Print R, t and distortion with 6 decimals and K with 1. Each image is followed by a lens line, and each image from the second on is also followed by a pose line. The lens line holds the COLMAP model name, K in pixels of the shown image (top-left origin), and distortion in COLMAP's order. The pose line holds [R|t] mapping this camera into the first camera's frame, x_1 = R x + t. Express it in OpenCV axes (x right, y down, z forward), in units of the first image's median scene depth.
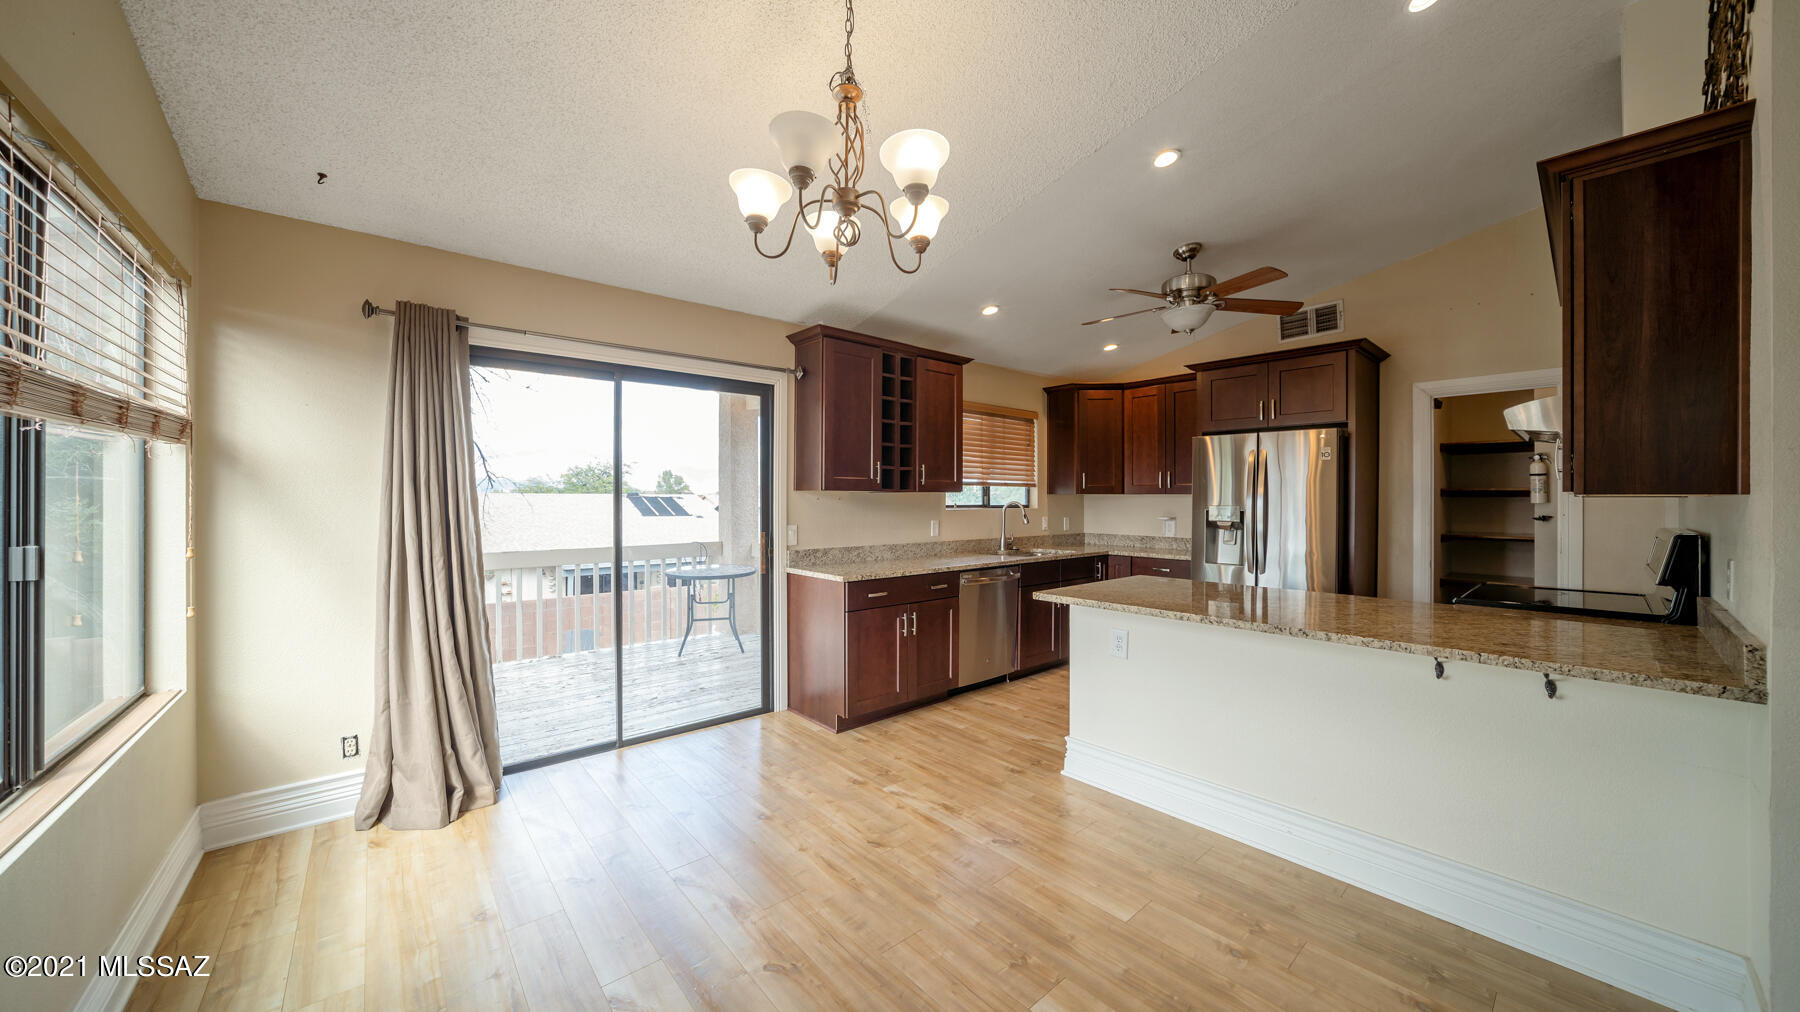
lens RADIAL K [[604.7, 0, 902.7], [0, 604.7, 506.4], [0, 0, 1]] dist [-0.001668, -0.000004]
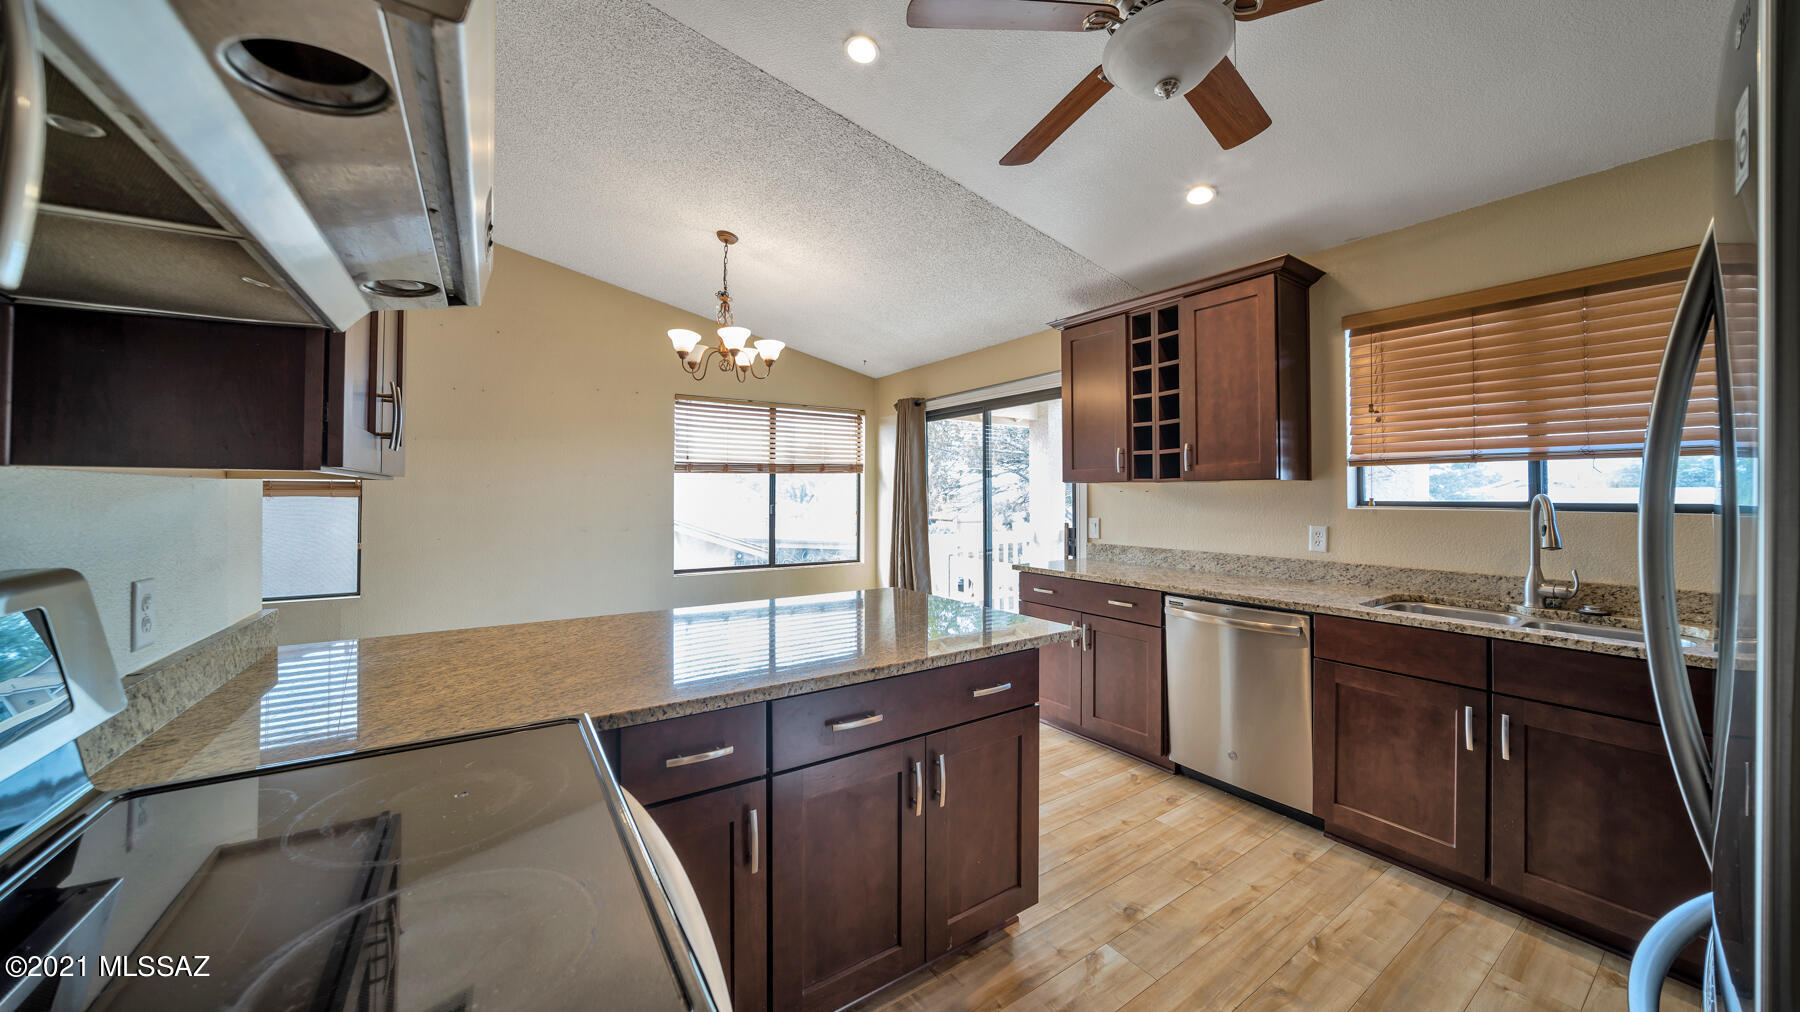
lens RADIAL K [[604.7, 0, 902.2], [0, 604.7, 489.6], [0, 0, 1]] dist [-0.001668, -0.000004]
pose [[-0.084678, -0.006696, -0.996386, 0.781032], [-0.012119, 0.999910, -0.005690, -0.005586], [0.996335, 0.011593, -0.084752, 0.715032]]
